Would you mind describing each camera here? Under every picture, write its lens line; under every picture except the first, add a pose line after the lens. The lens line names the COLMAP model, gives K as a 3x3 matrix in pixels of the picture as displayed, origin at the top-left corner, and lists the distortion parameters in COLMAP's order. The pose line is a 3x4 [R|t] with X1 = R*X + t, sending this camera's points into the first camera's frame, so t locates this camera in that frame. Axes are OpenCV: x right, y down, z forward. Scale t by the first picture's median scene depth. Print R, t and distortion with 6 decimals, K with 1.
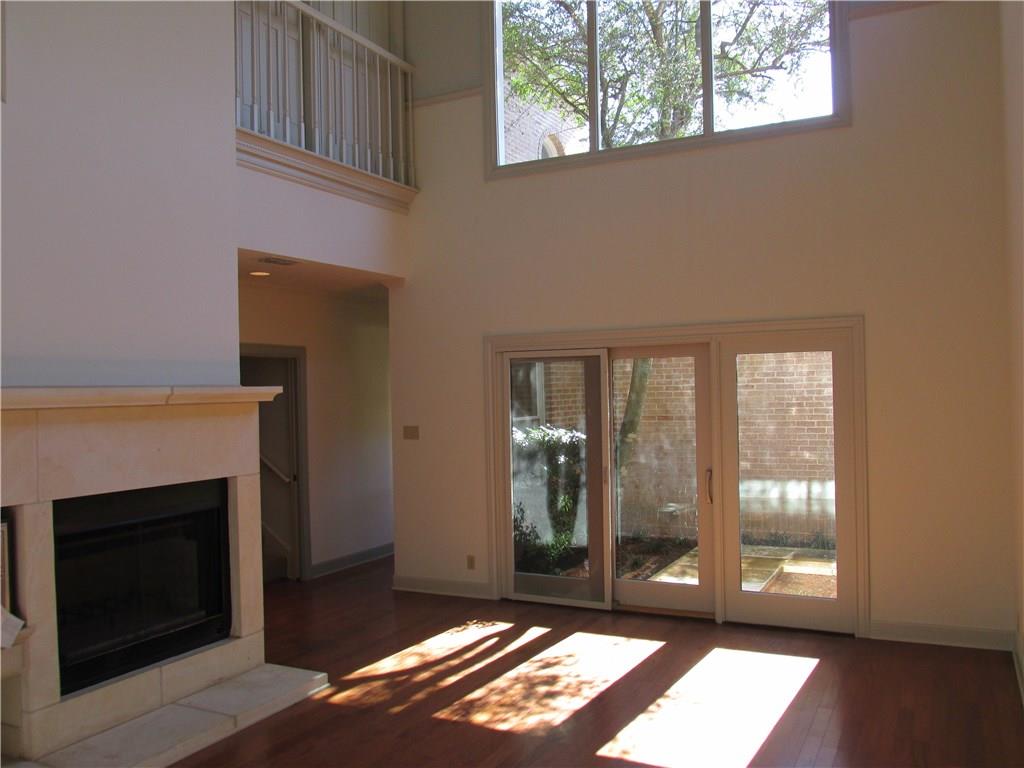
lens RADIAL K [[914.6, 0, 512.0], [0, 914.6, 384.0], [0, 0, 1]] dist [-0.003628, -0.001027]
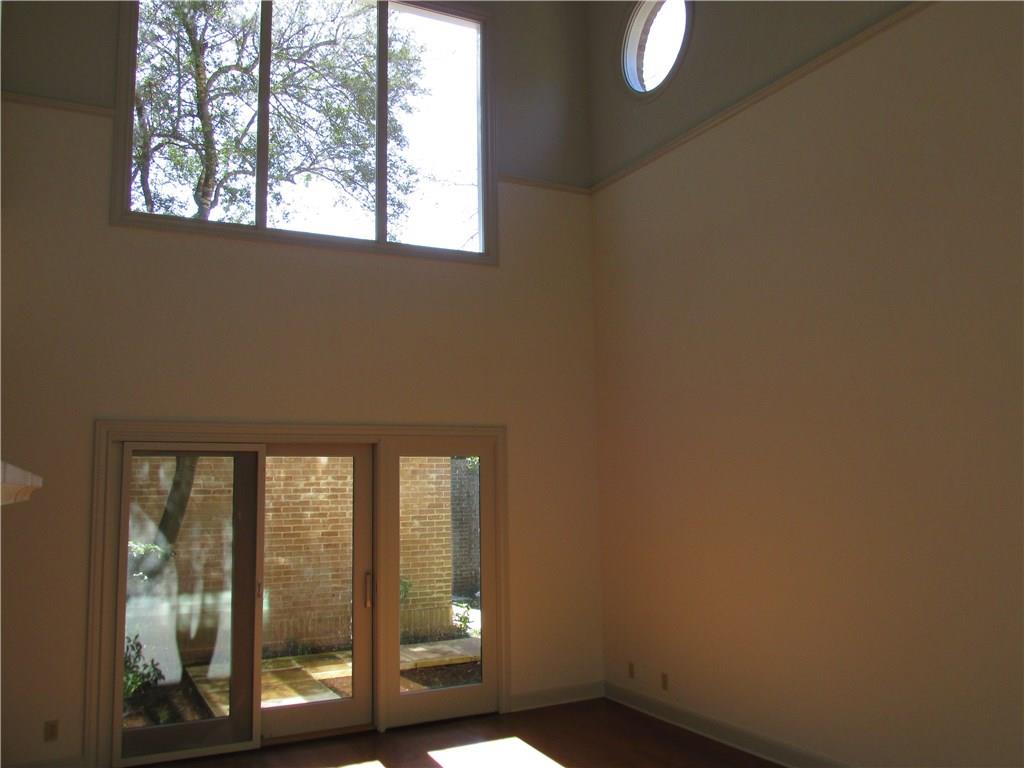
lens RADIAL K [[929.4, 0, 512.0], [0, 929.4, 384.0], [0, 0, 1]] dist [0.007531, 0.015182]
pose [[0.550509, 0.103783, 0.828353, -0.498872], [-0.000903, 0.992316, -0.123726, 0.014756], [-0.834829, 0.067364, 0.546373, 0.282766]]
